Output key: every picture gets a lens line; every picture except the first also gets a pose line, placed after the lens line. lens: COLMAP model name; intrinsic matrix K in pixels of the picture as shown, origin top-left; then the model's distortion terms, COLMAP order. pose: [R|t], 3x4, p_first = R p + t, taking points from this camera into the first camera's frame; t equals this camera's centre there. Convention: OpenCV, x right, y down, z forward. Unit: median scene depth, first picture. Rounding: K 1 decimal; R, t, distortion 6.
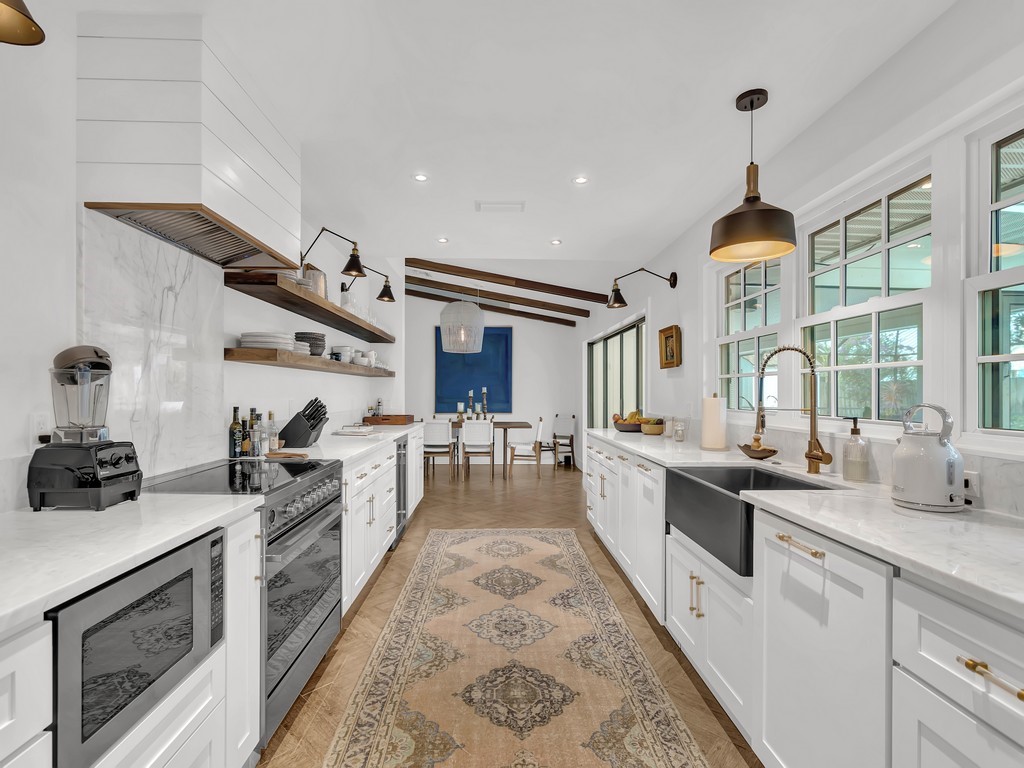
lens RADIAL K [[498.0, 0, 511.9], [0, 498.0, 388.0], [0, 0, 1]] dist [-0.005622, -0.000886]
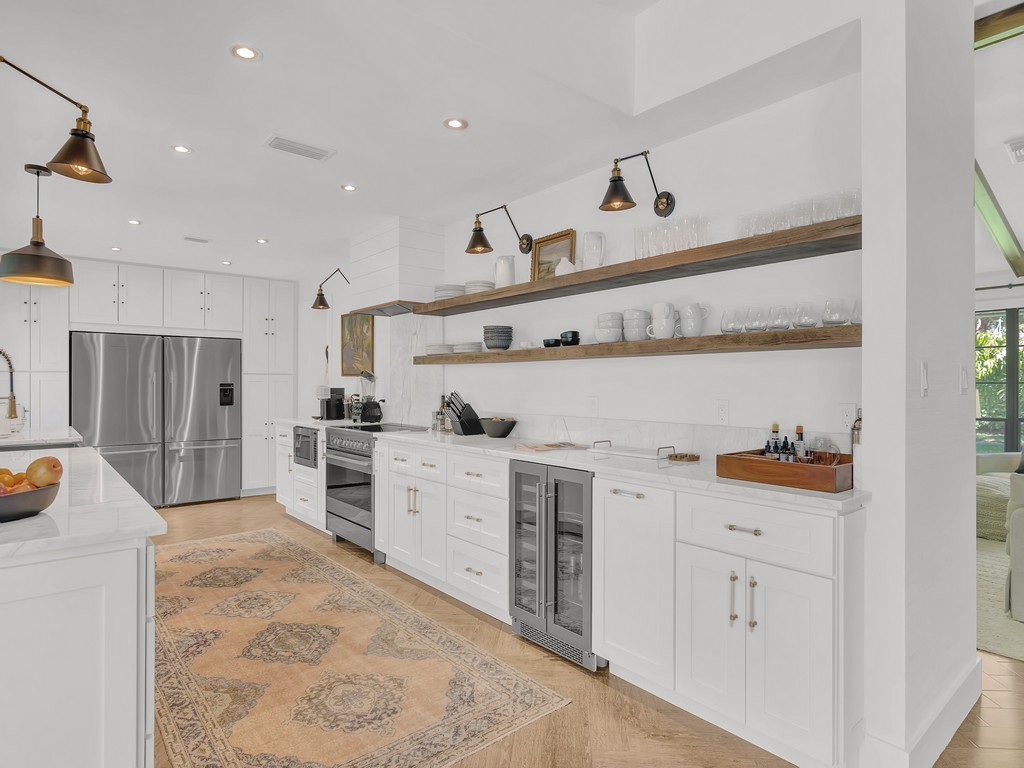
lens RADIAL K [[570.4, 0, 511.2], [0, 570.4, 382.6], [0, 0, 1]] dist [-0.002727, -0.000583]
pose [[-0.787758, -0.003929, -0.615972, 0.291319], [0.000573, 0.999975, -0.007110, 0.010171], [0.615984, -0.005954, -0.787736, 2.107046]]
